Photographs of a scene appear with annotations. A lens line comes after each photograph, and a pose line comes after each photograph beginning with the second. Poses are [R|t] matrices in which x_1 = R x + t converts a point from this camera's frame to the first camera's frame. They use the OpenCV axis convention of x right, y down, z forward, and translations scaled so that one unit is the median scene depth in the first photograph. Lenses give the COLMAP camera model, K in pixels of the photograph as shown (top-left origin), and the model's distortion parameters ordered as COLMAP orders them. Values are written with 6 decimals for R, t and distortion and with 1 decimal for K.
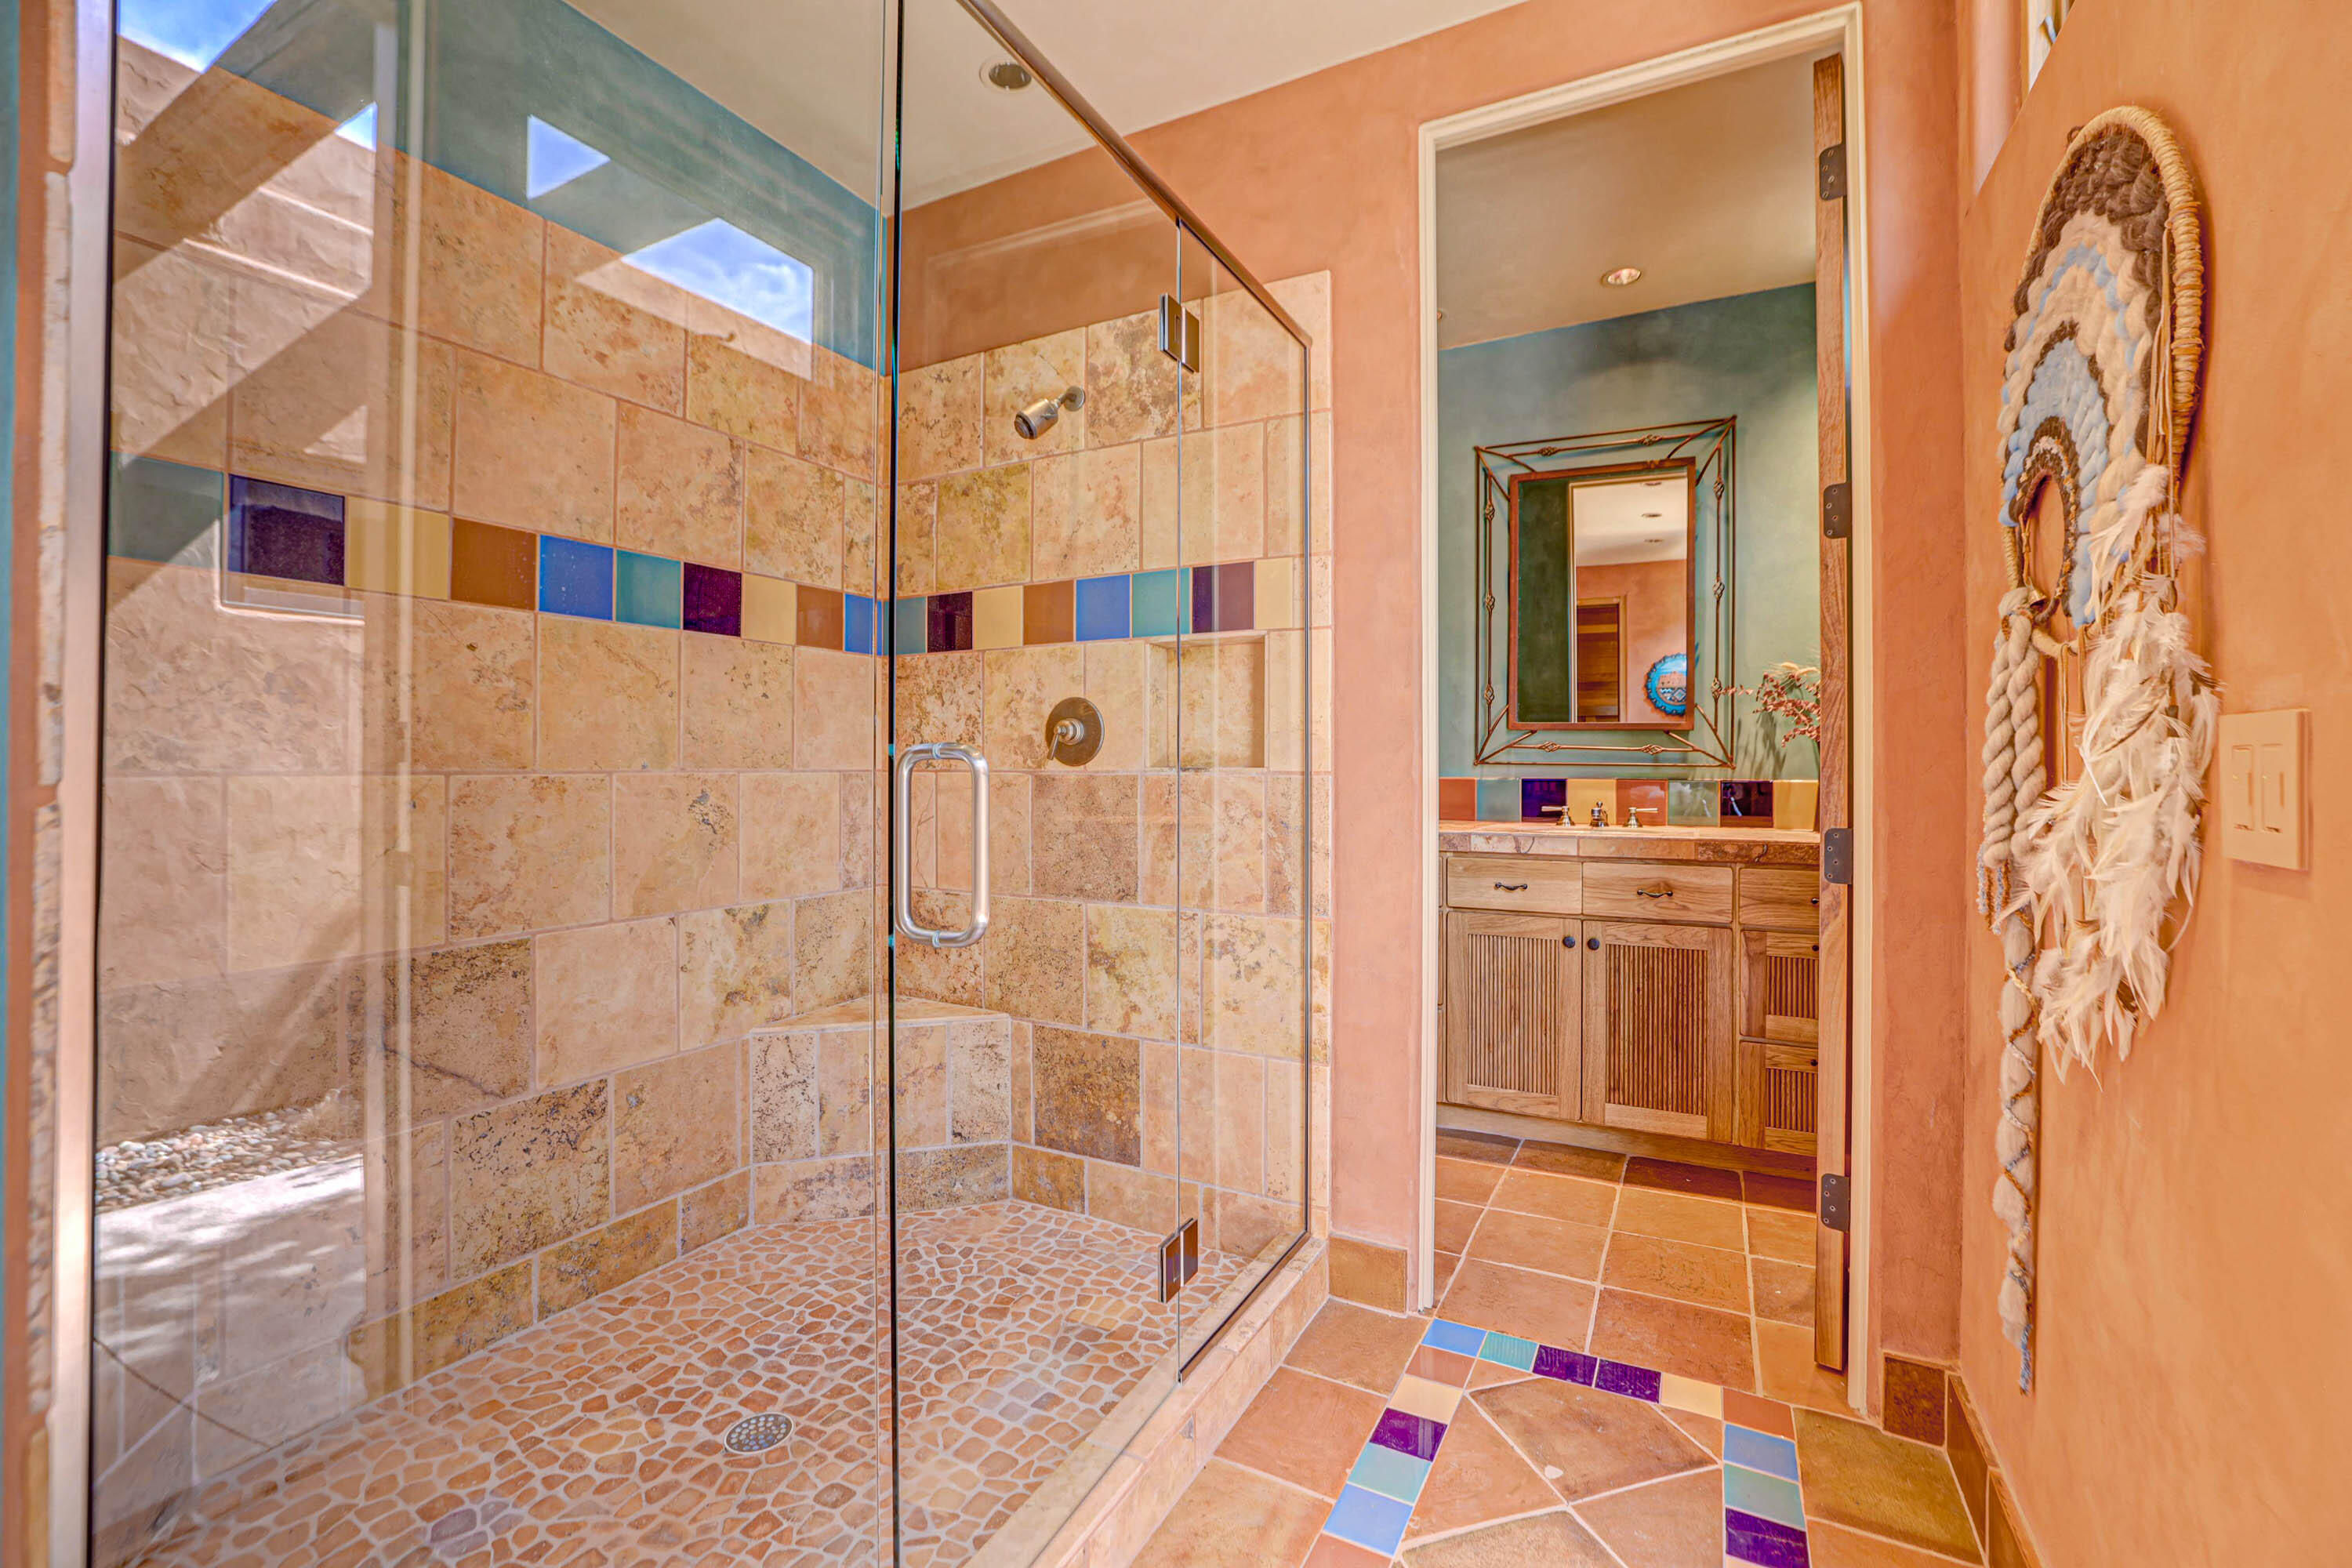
lens RADIAL K [[1004.7, 0, 1169.5], [0, 1004.7, 755.1], [0, 0, 1]] dist [-0.052048, 0.021215]
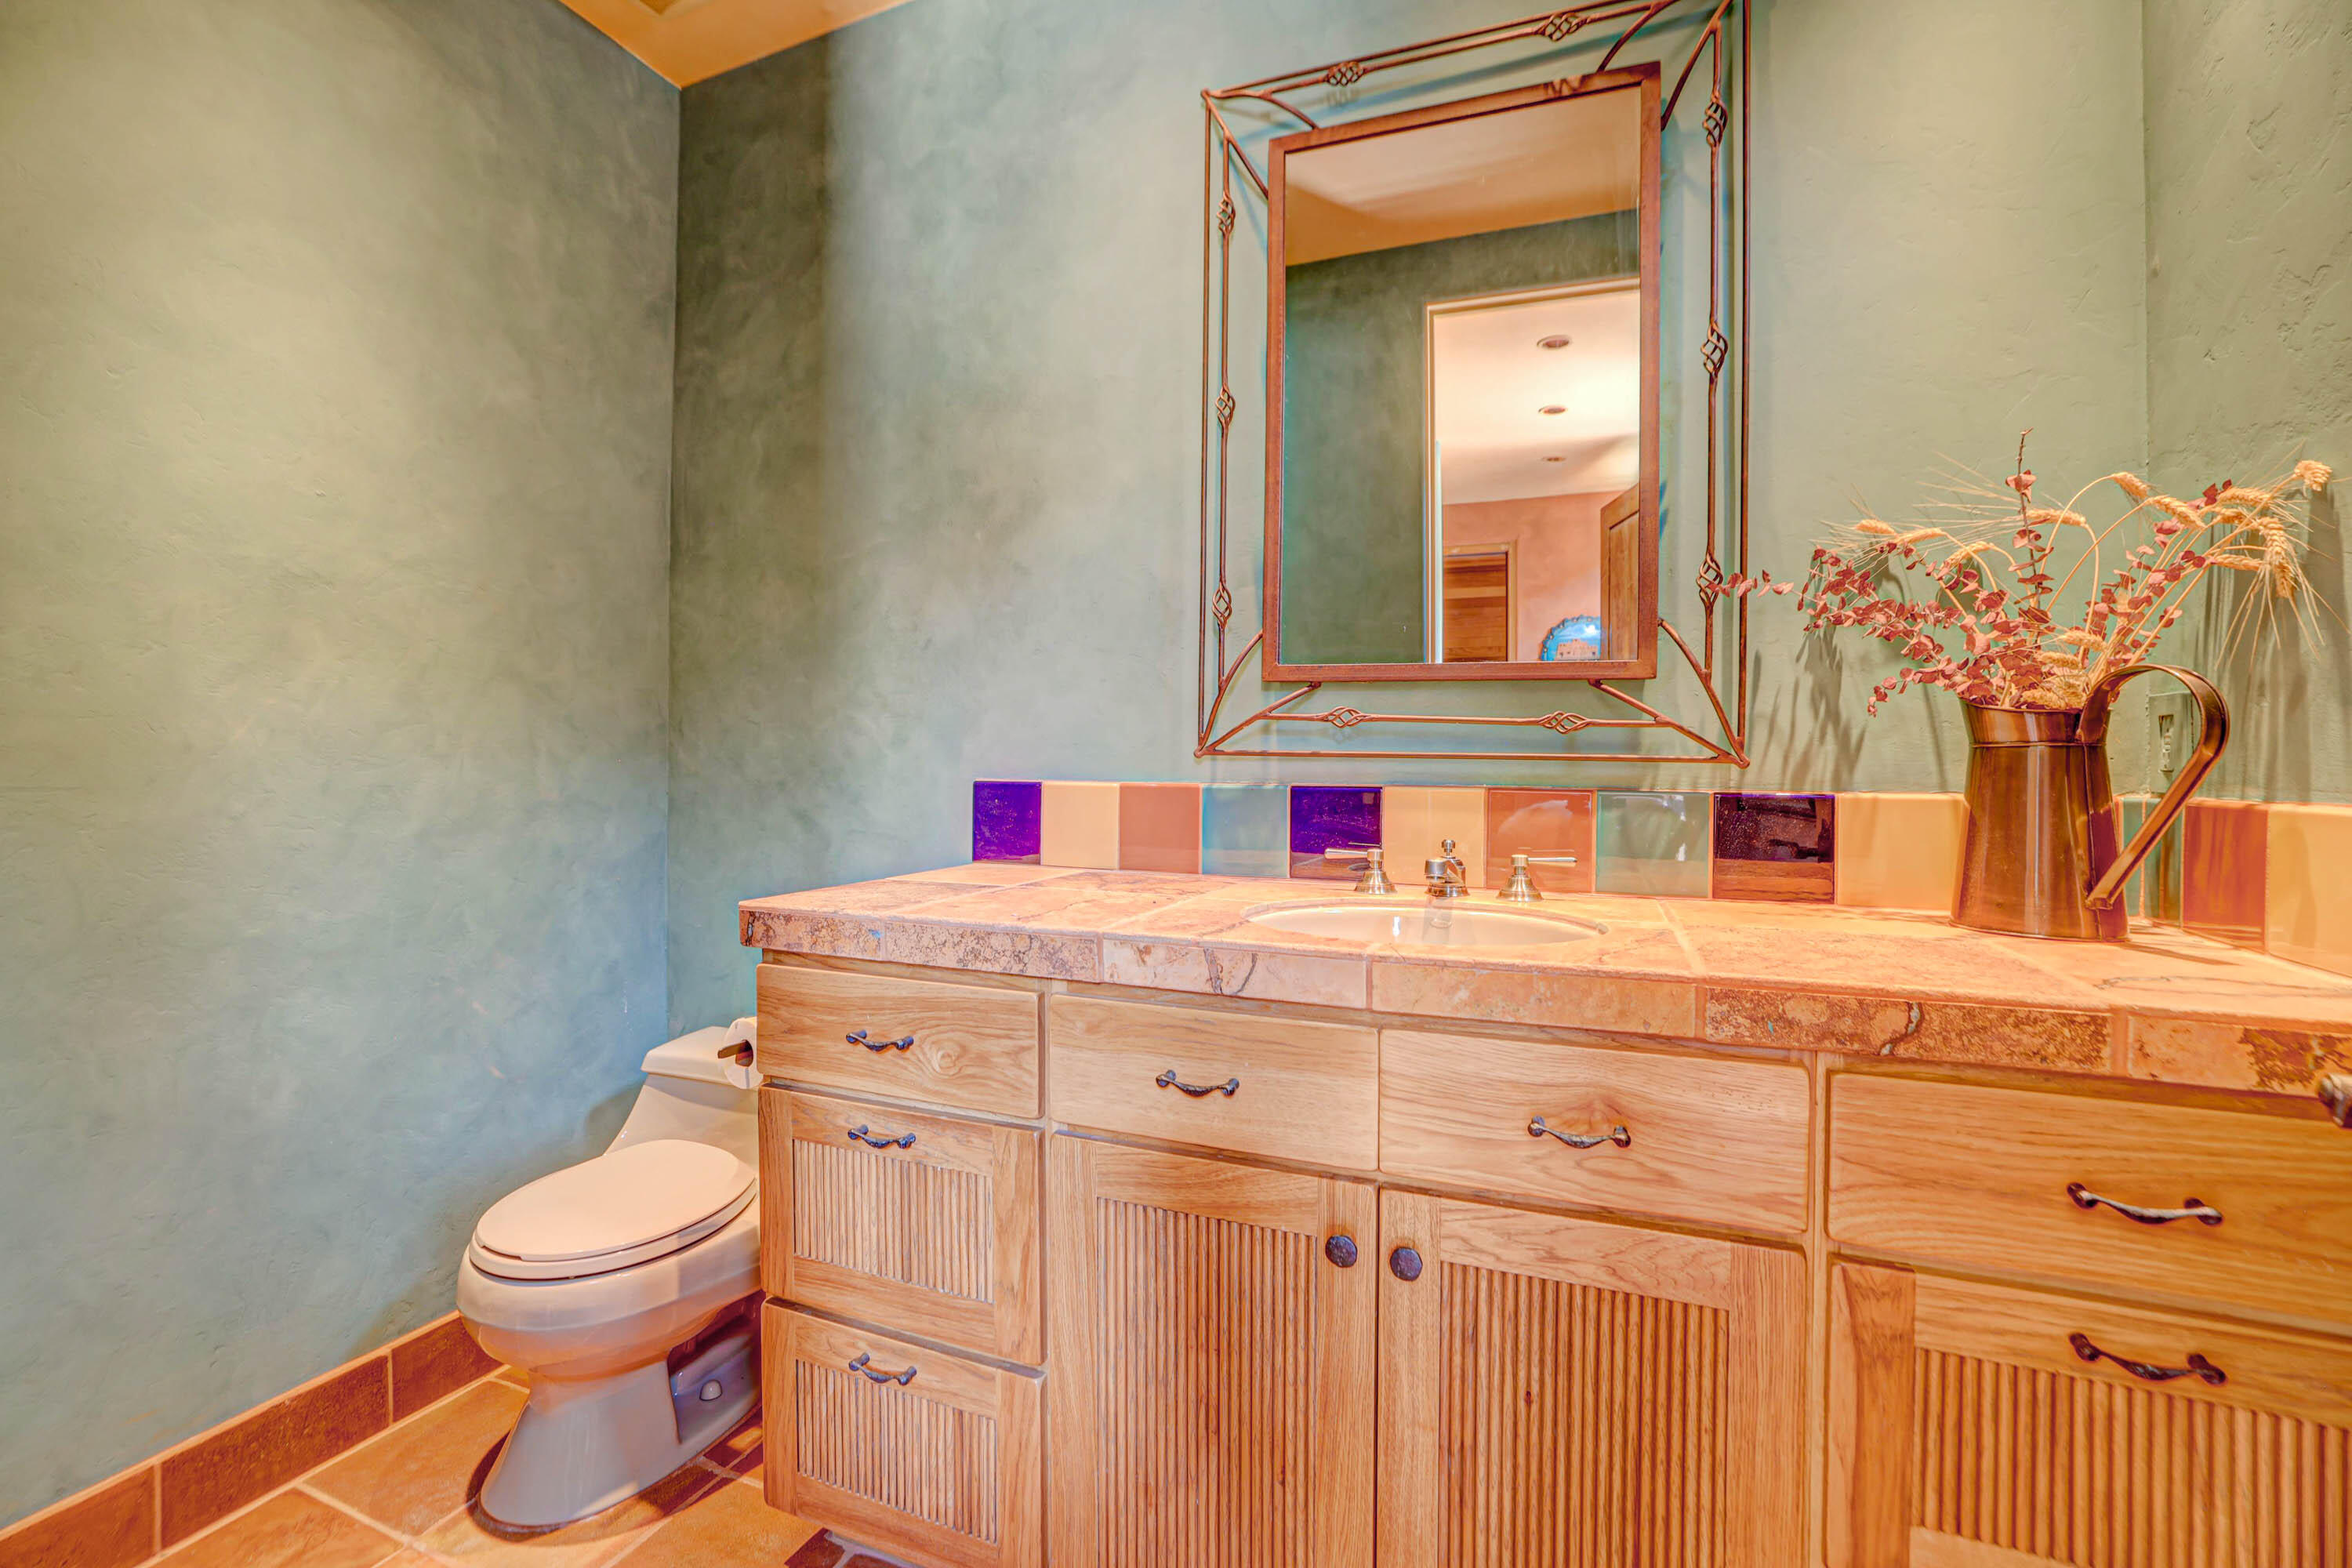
lens RADIAL K [[1004.7, 0, 1169.5], [0, 1004.7, 755.1], [0, 0, 1]] dist [-0.052048, 0.021215]
pose [[0.995539, 0.003071, 0.094299, 0.255688], [-0.003761, 0.999967, 0.007137, 0.006230], [-0.094274, -0.007460, 0.995518, 0.545410]]
